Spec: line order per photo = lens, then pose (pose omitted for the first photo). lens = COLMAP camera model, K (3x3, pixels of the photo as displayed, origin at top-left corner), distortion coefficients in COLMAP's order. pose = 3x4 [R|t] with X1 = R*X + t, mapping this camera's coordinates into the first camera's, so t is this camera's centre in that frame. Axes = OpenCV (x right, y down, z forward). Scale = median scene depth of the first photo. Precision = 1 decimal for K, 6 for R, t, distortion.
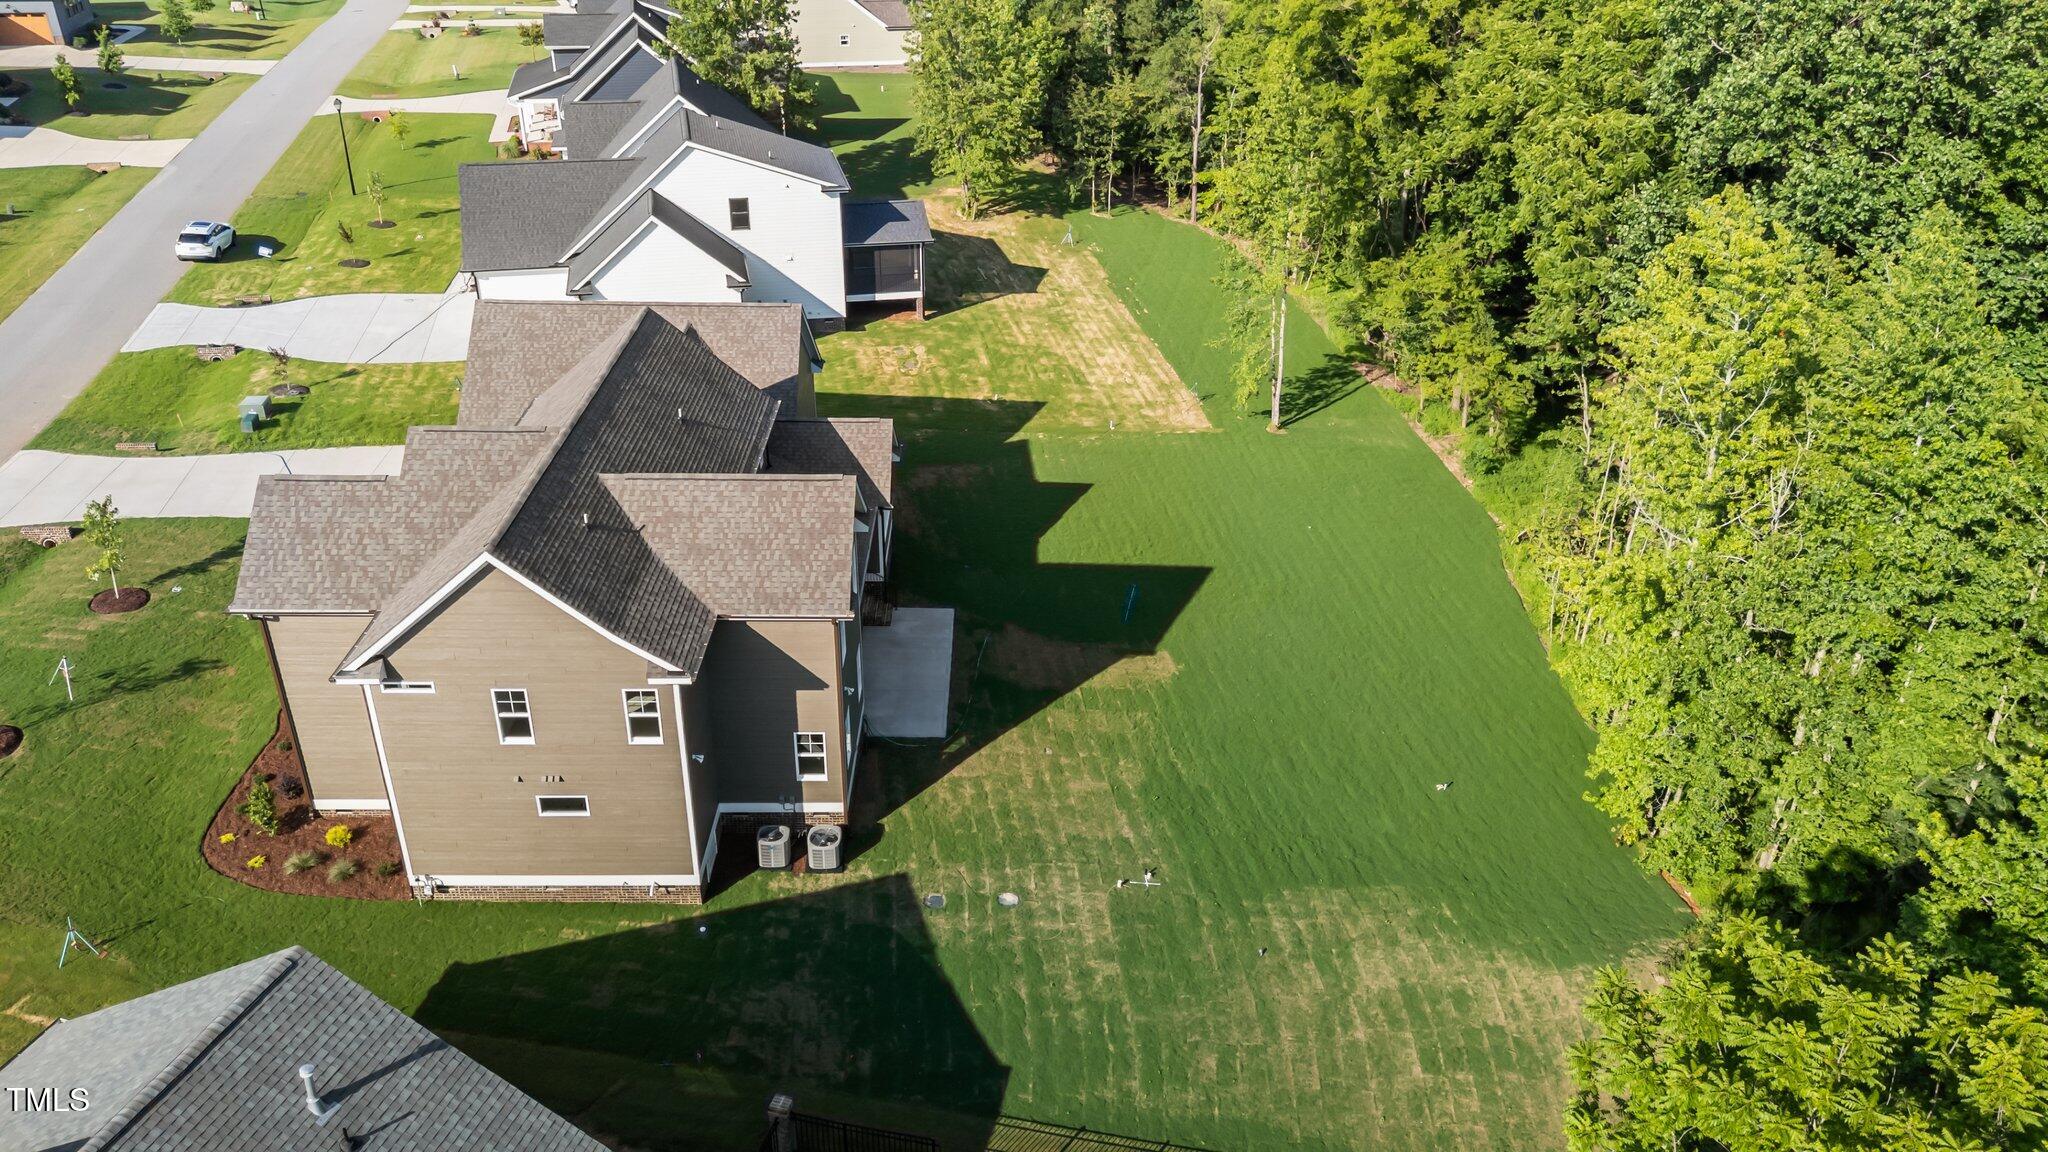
lens RADIAL K [[1499.7, 0, 1016.3], [0, 1499.7, 578.4], [0, 0, 1]] dist [0.079782, -0.080922]
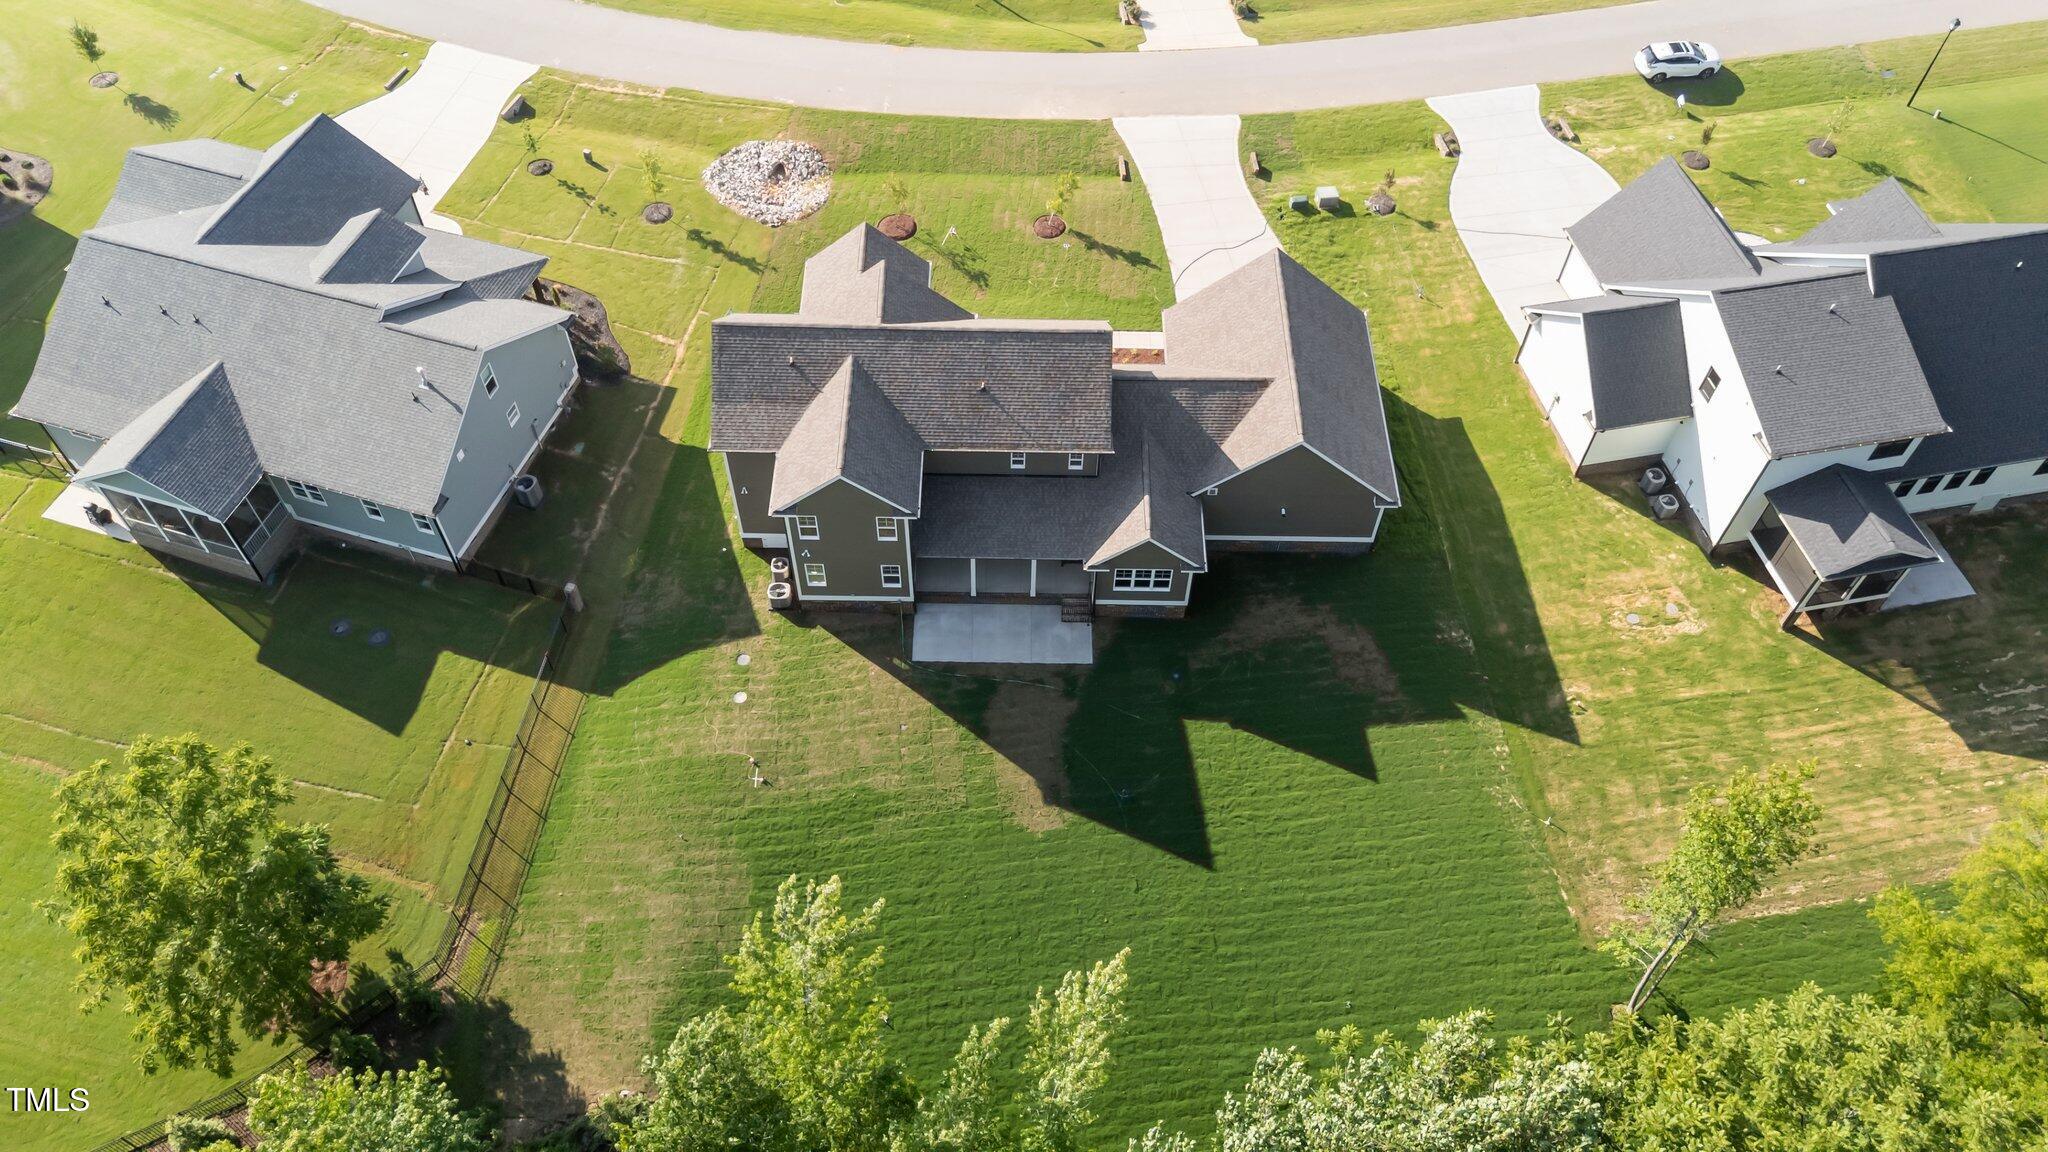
lens RADIAL K [[1530.8, 0, 1018.3], [0, 1530.8, 553.4], [0, 0, 1]] dist [0.118313, -0.213455]
pose [[-0.013180, 0.784922, -0.619454, 0.483993], [-0.495627, 0.532921, 0.685820, -0.624076], [0.868435, 0.316058, 0.382005, 0.312800]]
